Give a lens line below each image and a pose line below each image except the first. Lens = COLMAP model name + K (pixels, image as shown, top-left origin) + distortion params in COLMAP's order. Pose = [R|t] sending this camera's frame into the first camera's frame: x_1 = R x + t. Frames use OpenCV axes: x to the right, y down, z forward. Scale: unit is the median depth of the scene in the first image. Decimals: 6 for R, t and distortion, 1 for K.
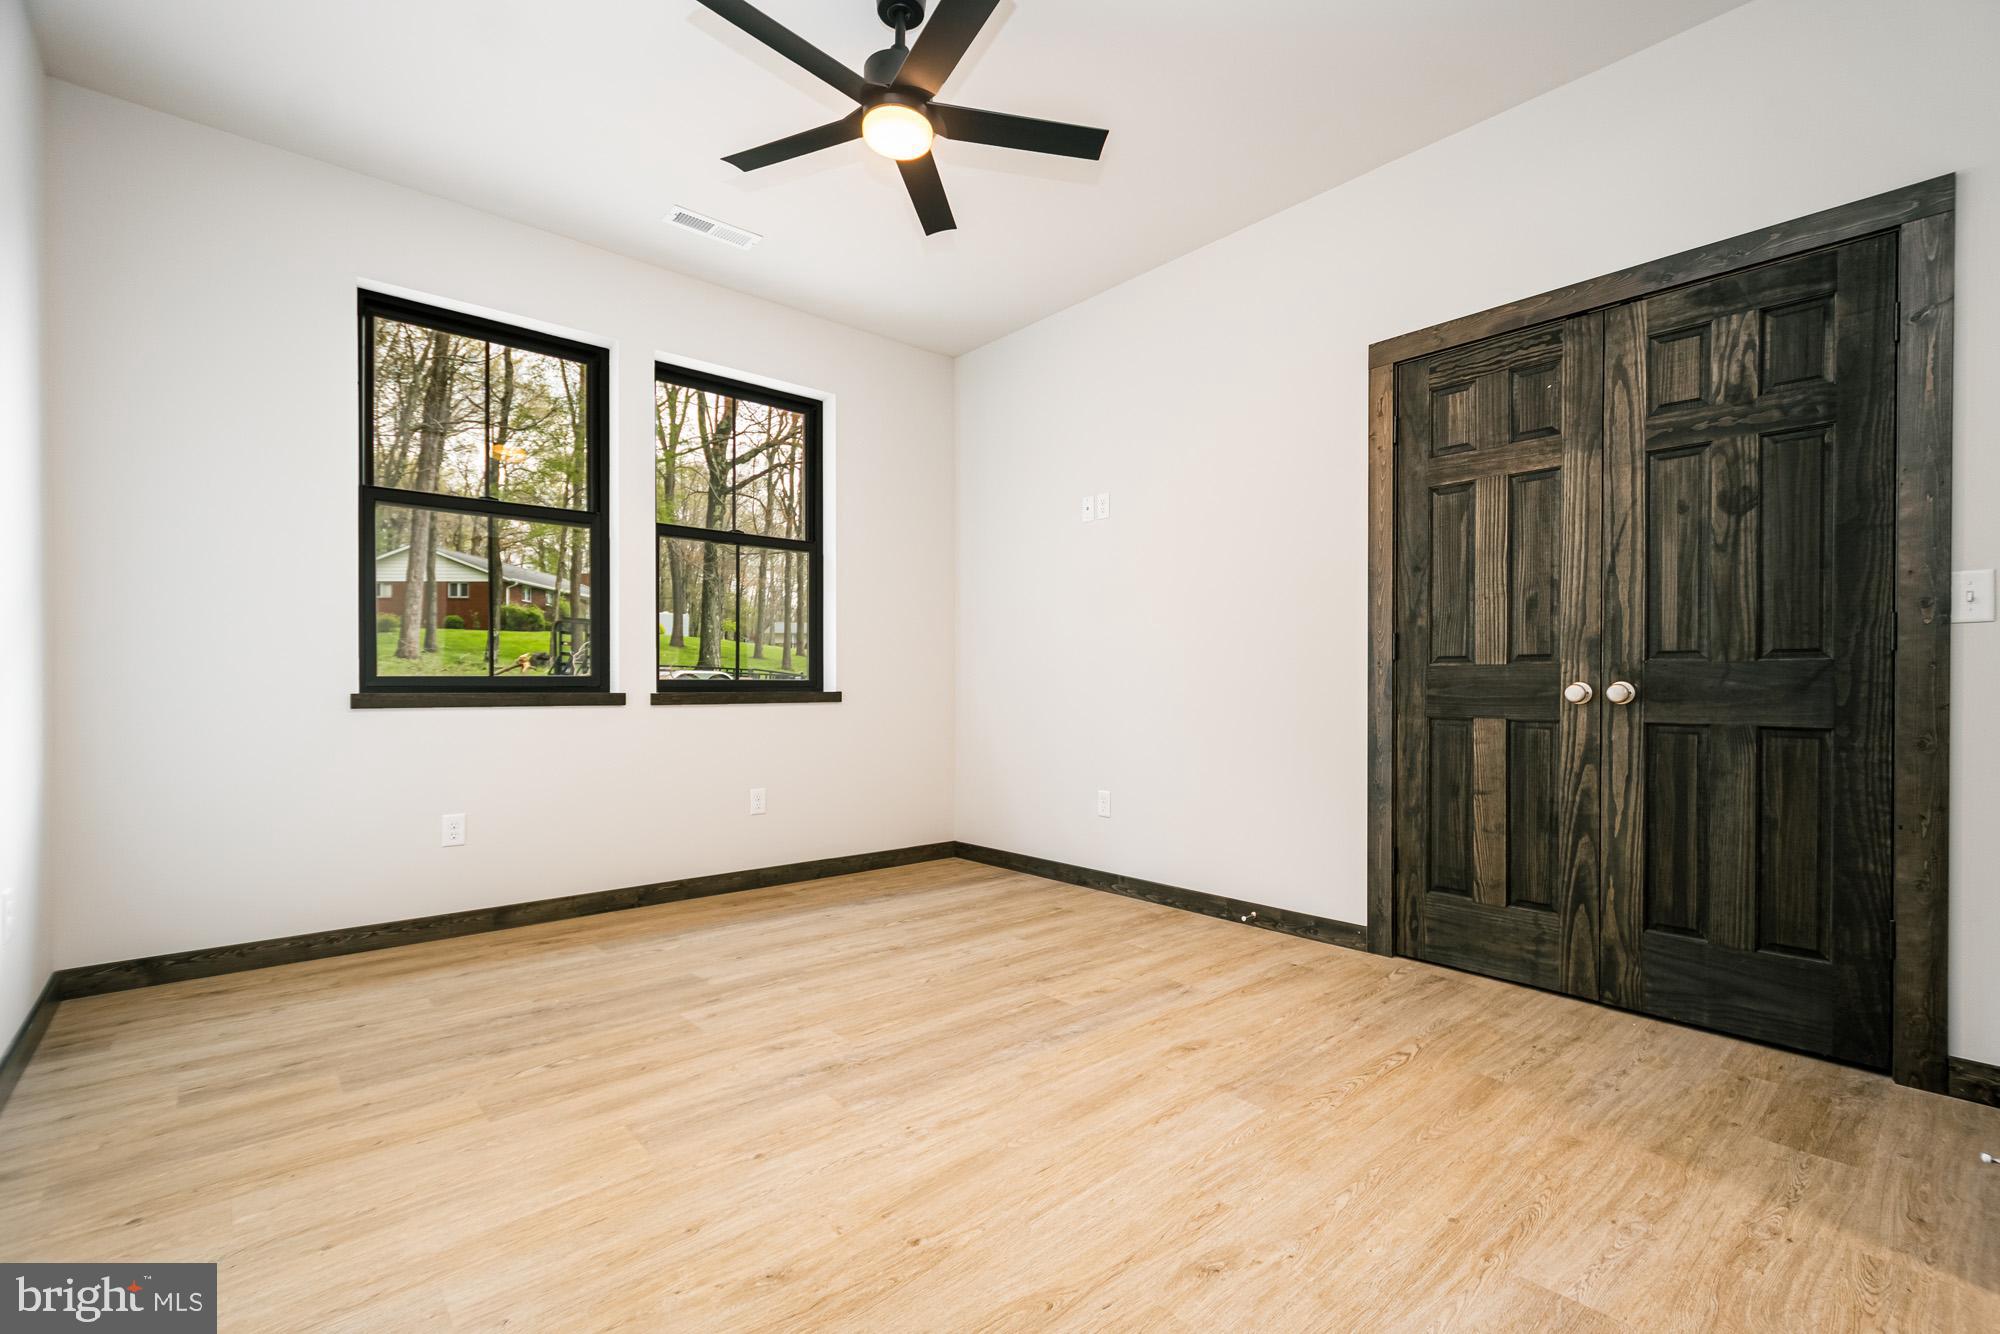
lens RADIAL K [[877.3, 0, 1017.3], [0, 877.3, 670.6], [0, 0, 1]] dist [0.008108, -0.001826]
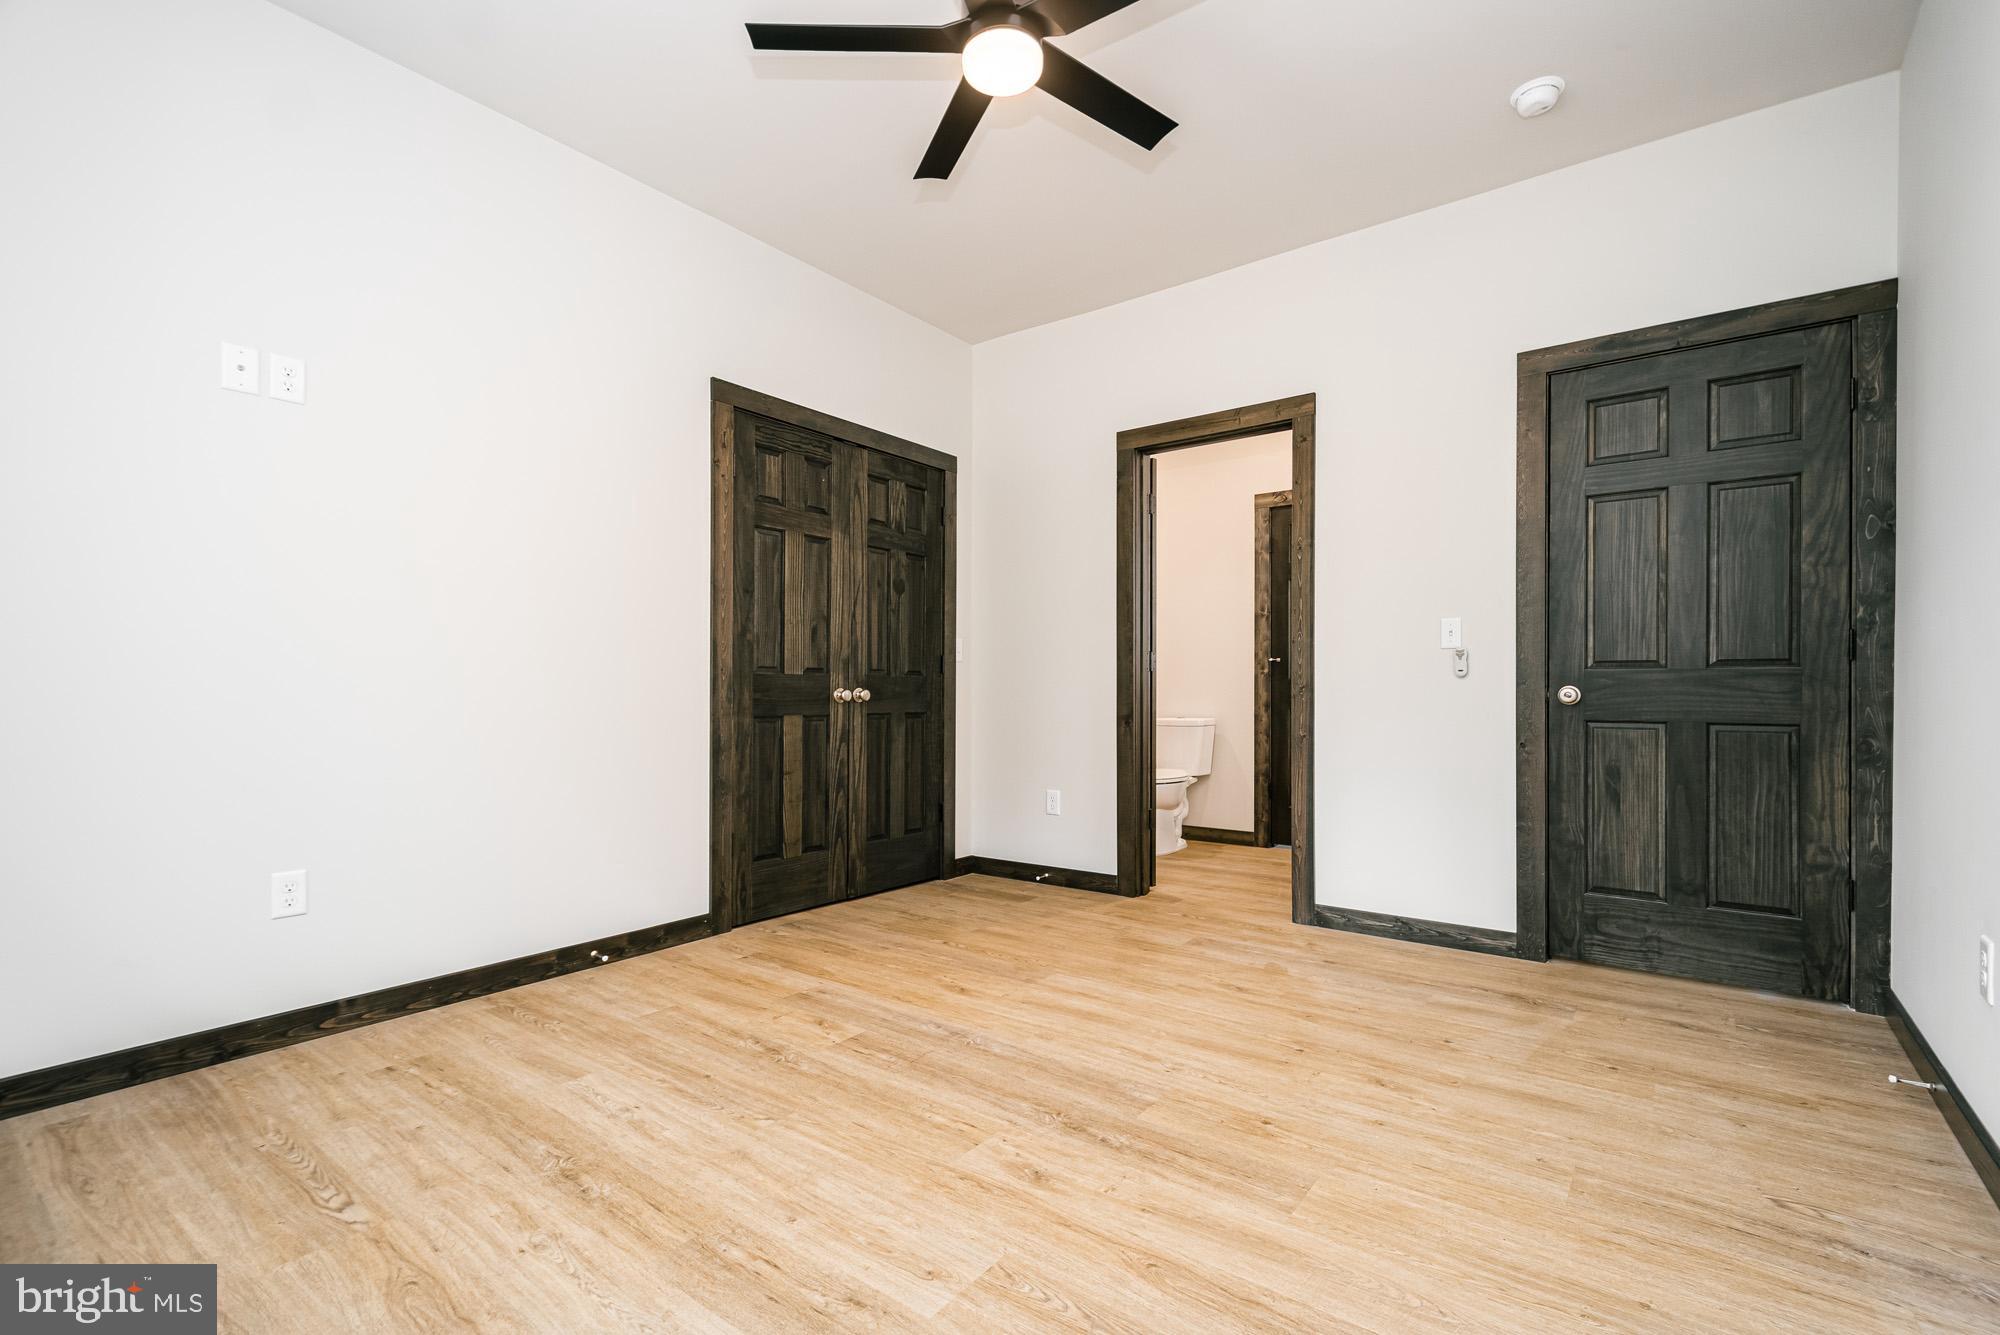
lens RADIAL K [[877.3, 0, 990.6], [0, 877.3, 674.8], [0, 0, 1]] dist [0.008108, -0.001826]
pose [[-0.170921, 0.017107, 0.985136, -0.856239], [-0.017487, 0.999639, -0.020393, 0.016536], [-0.985130, -0.020713, -0.170560, 0.996393]]
